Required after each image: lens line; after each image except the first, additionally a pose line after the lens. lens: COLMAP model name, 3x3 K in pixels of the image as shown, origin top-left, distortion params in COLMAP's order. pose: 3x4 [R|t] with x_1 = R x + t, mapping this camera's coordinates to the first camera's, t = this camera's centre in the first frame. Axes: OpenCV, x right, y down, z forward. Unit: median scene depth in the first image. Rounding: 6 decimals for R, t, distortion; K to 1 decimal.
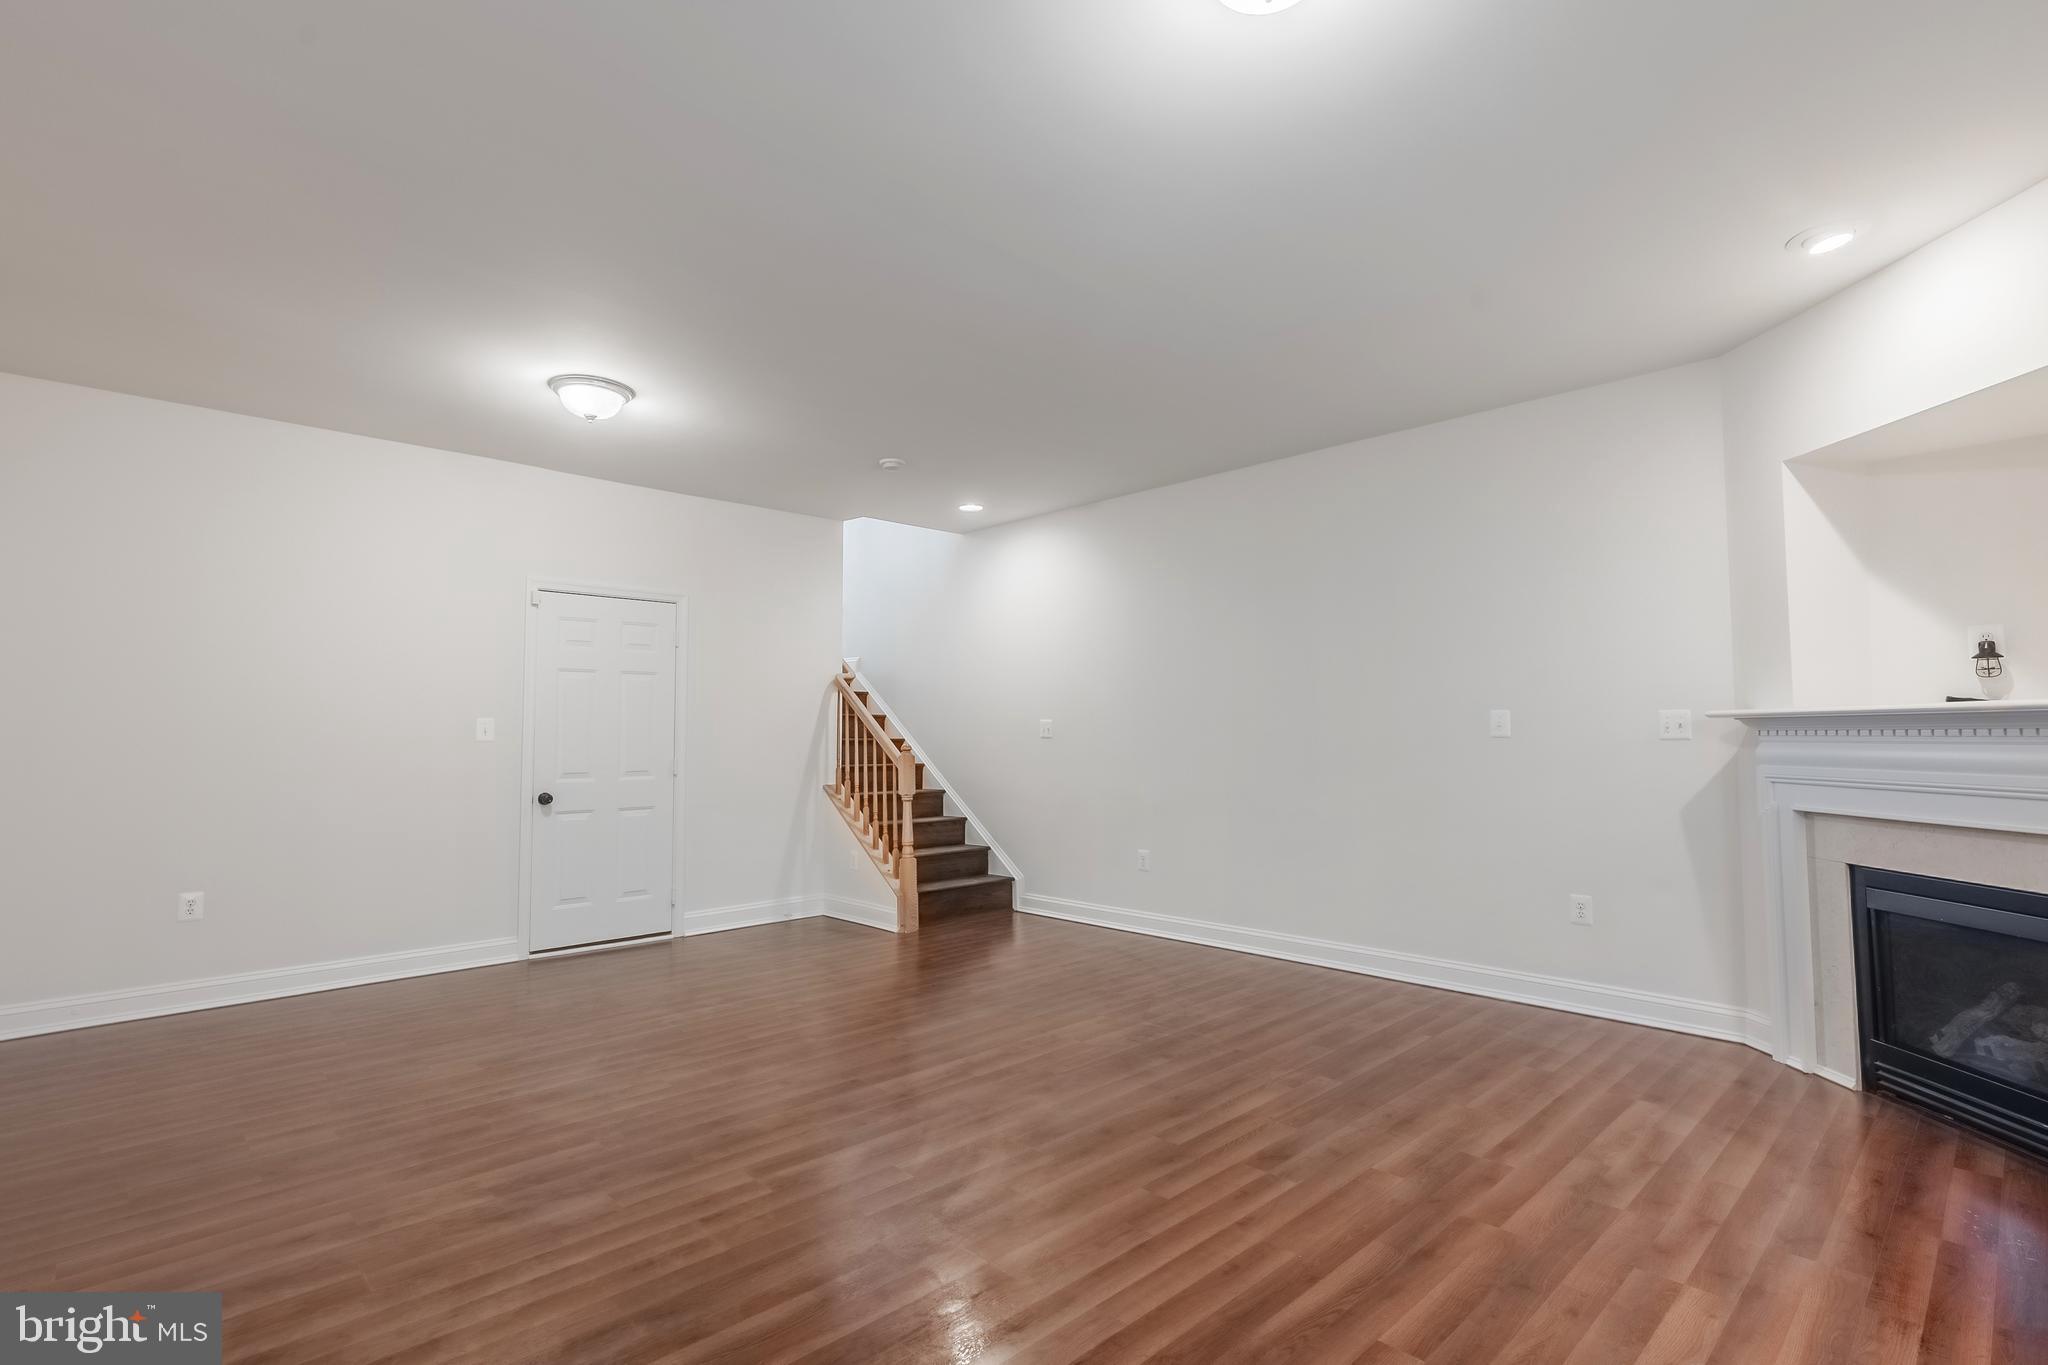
lens RADIAL K [[998.2, 0, 1013.0], [0, 998.2, 683.1], [0, 0, 1]] dist [-0.001200, -0.000119]
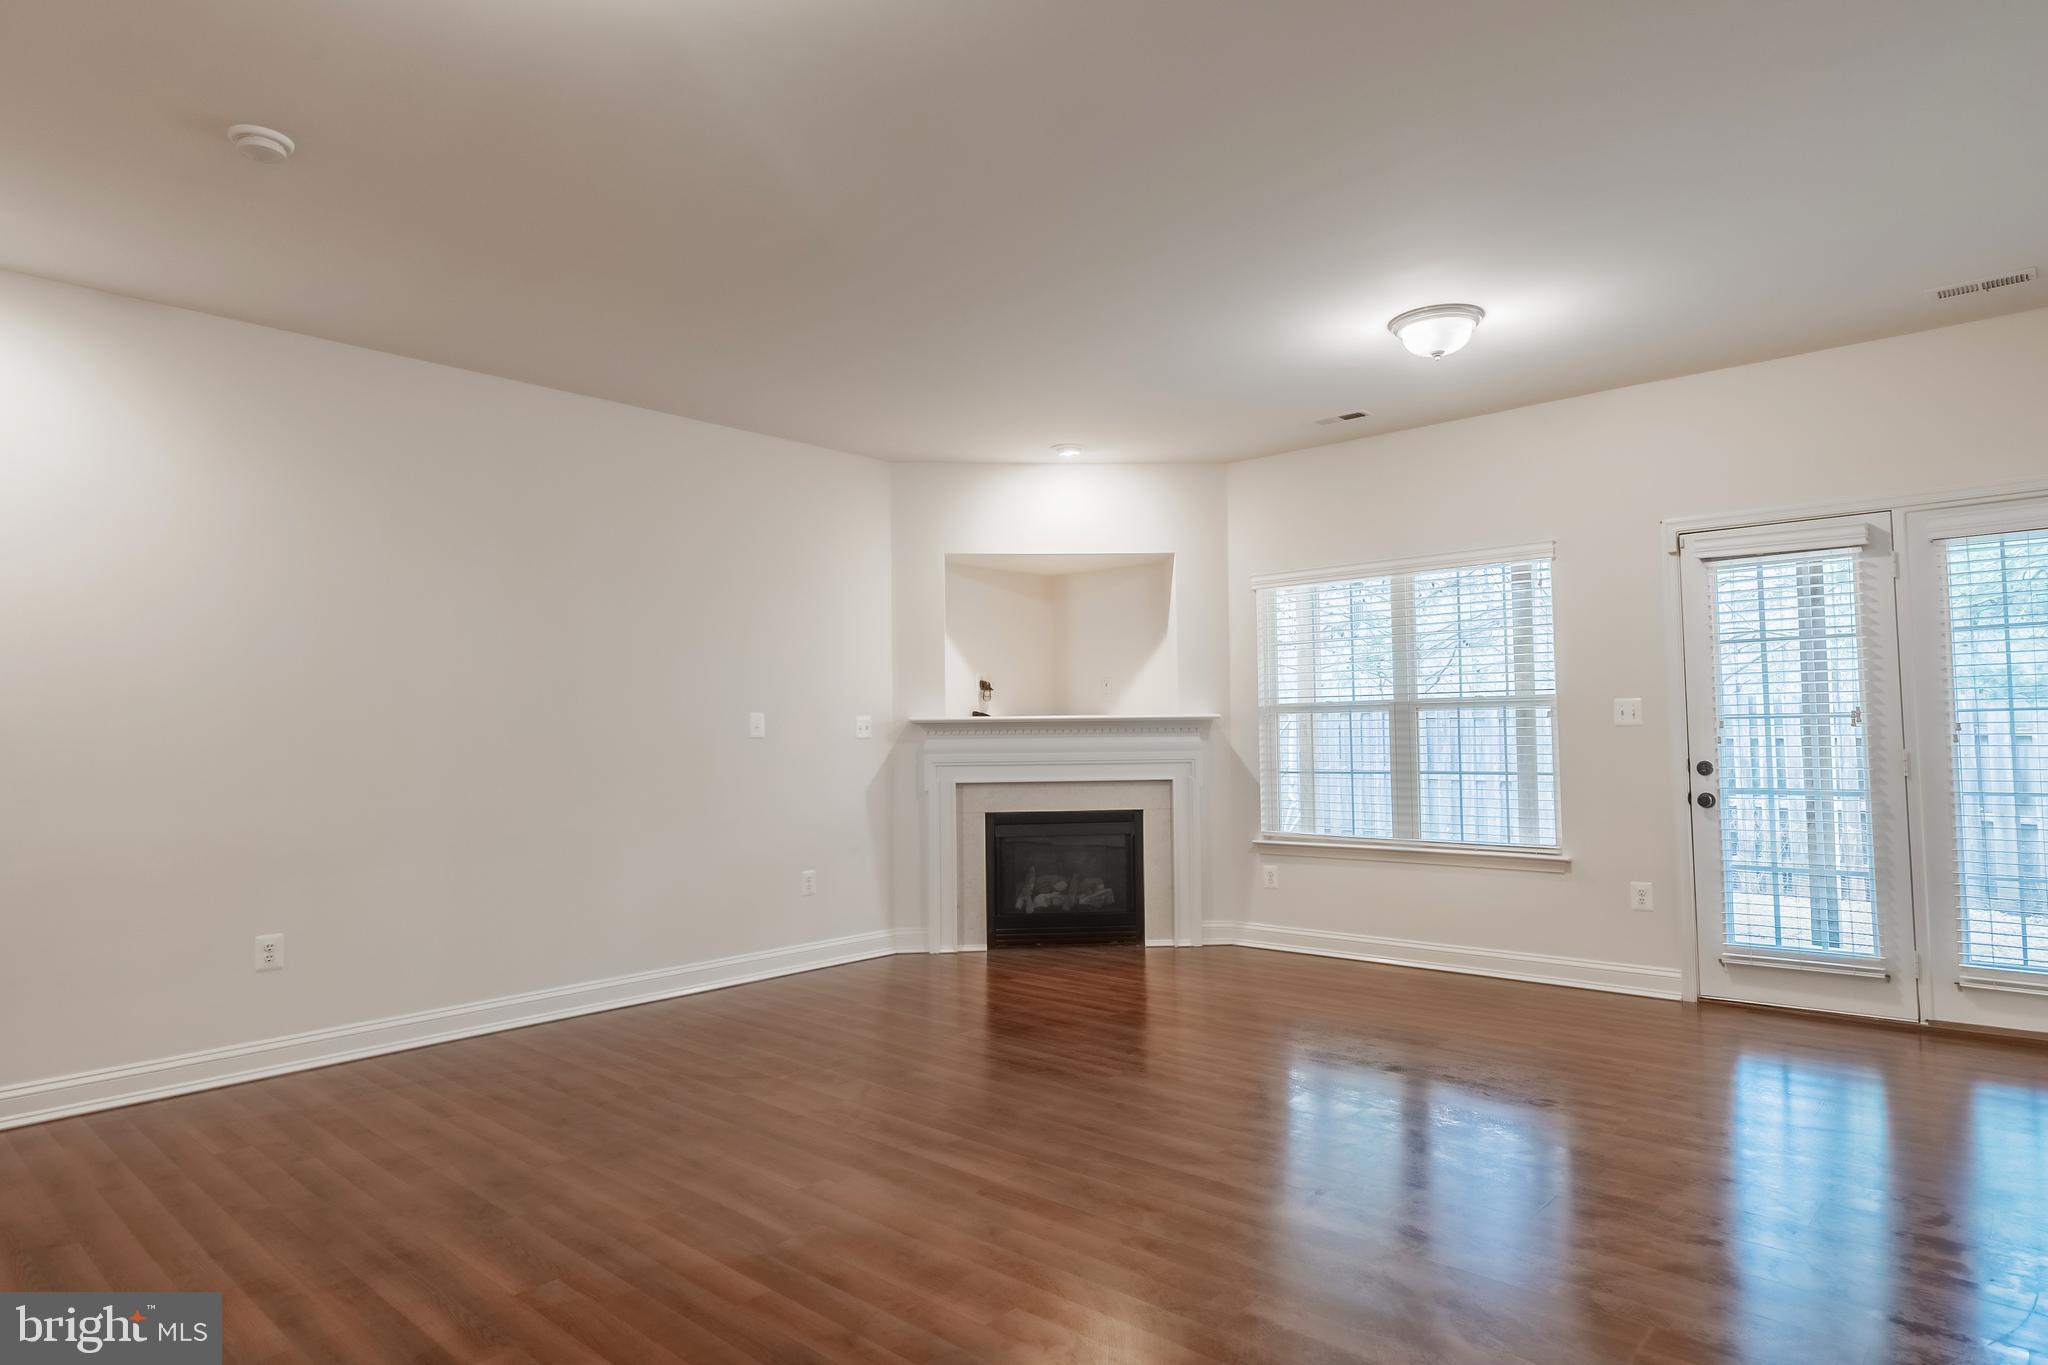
lens RADIAL K [[1180.7, 0, 1016.8], [0, 1180.7, 667.4], [0, 0, 1]] dist [0.000401, 0.000058]
pose [[-0.063061, 0.058370, 0.996301, -1.061406], [-0.041915, 0.997252, -0.061079, 0.057582], [-0.997129, -0.045612, -0.060441, 1.038839]]
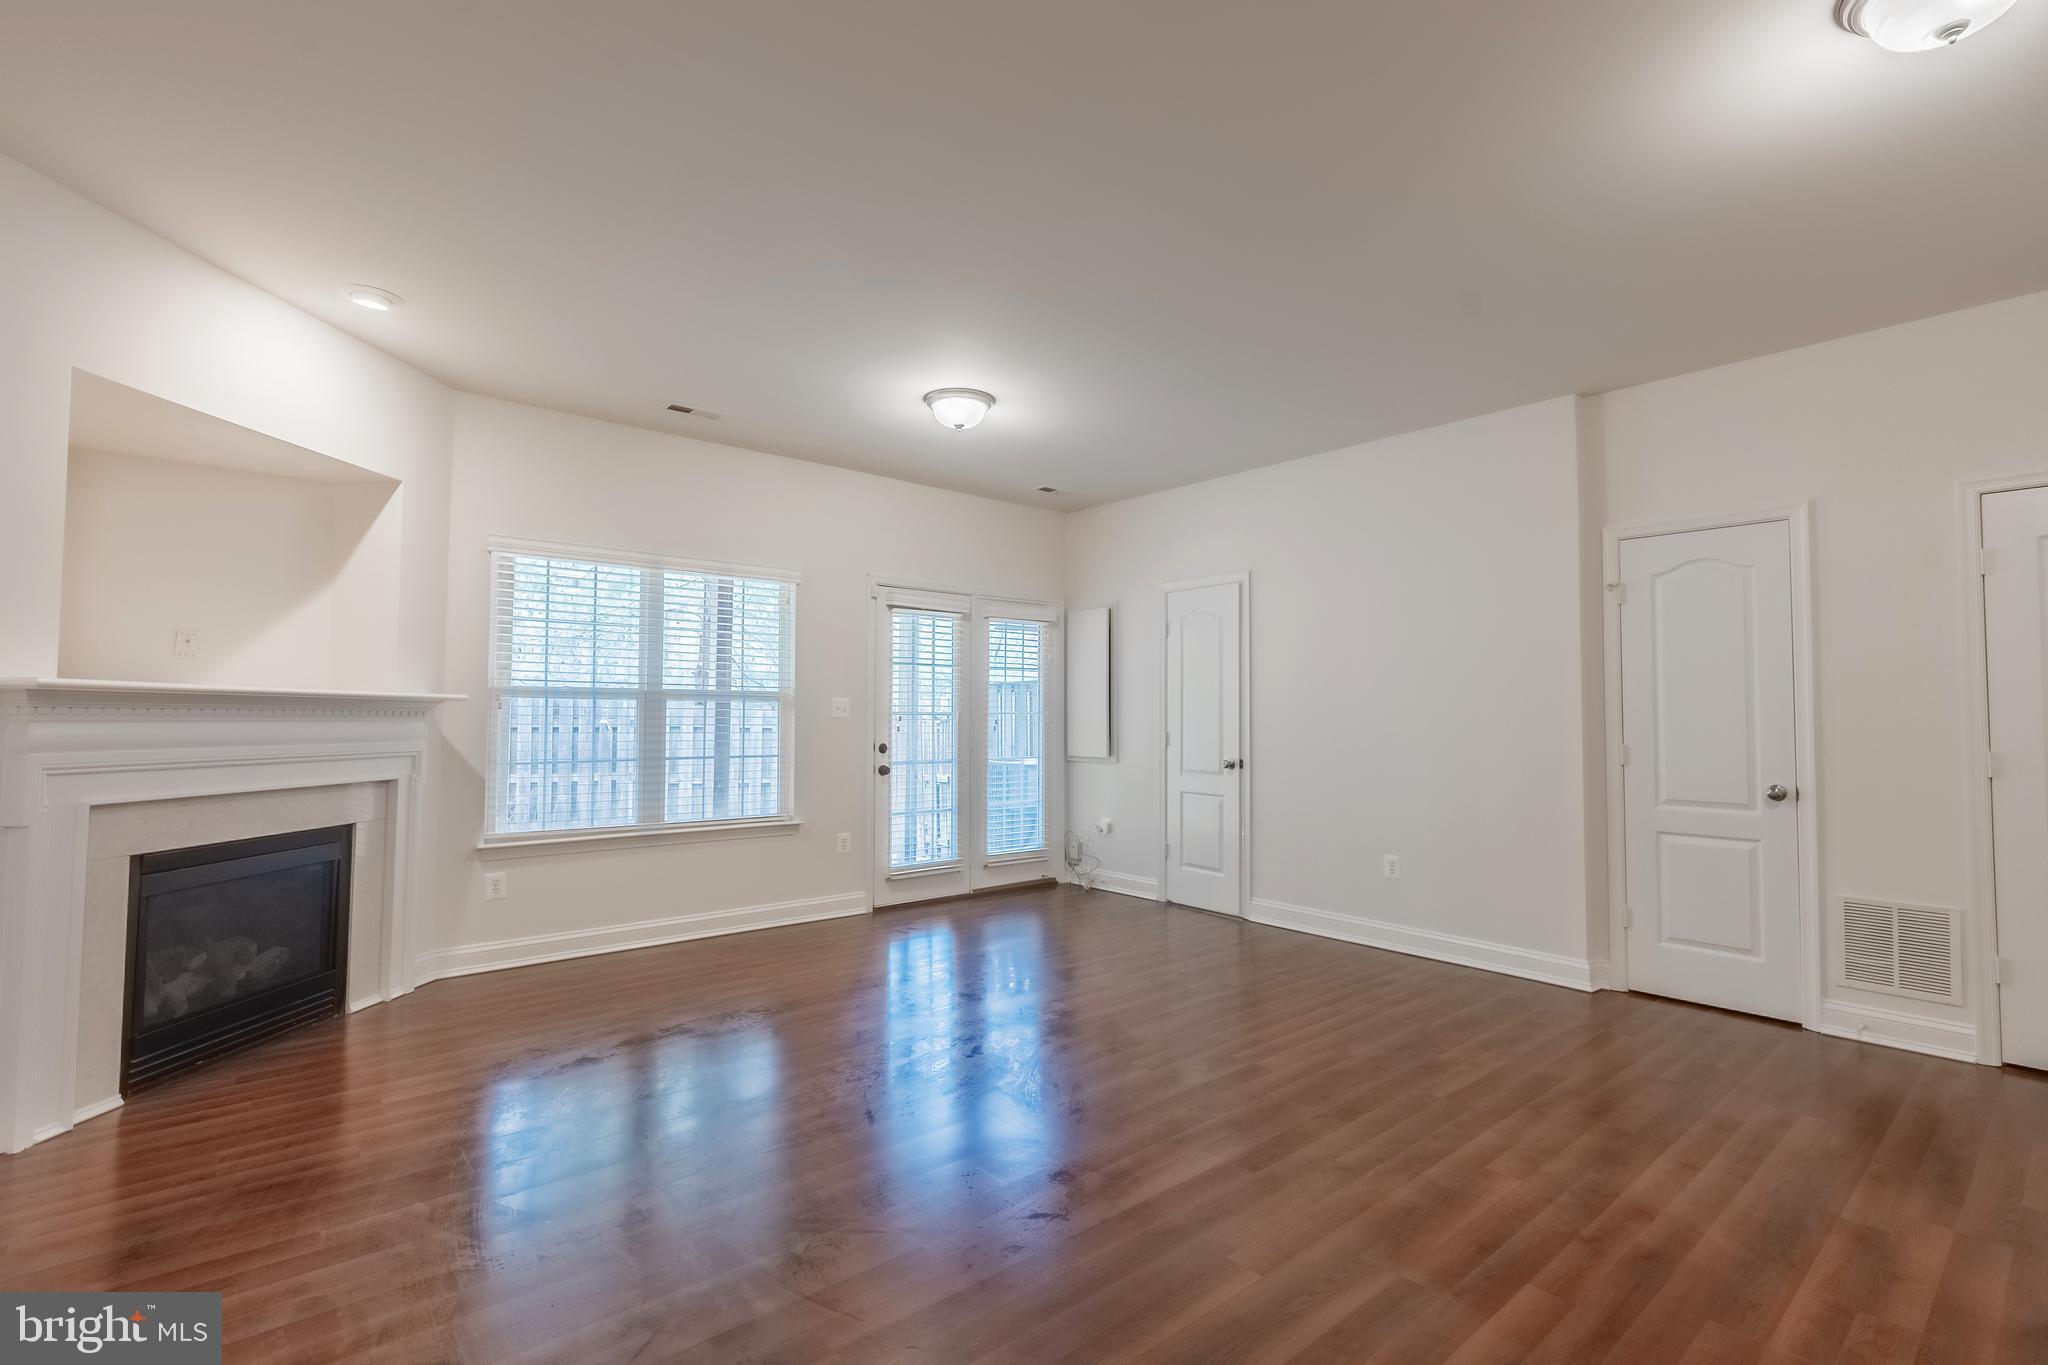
lens RADIAL K [[935.0, 0, 1024.0], [0, 935.0, 682.5], [0, 0, 1]] dist [-0.001215, -0.000564]
pose [[-0.998487, -0.002416, 0.054927, -0.018715], [-0.007636, 0.995445, -0.095027, 0.095859], [-0.054448, -0.095302, -0.993958, 1.749357]]
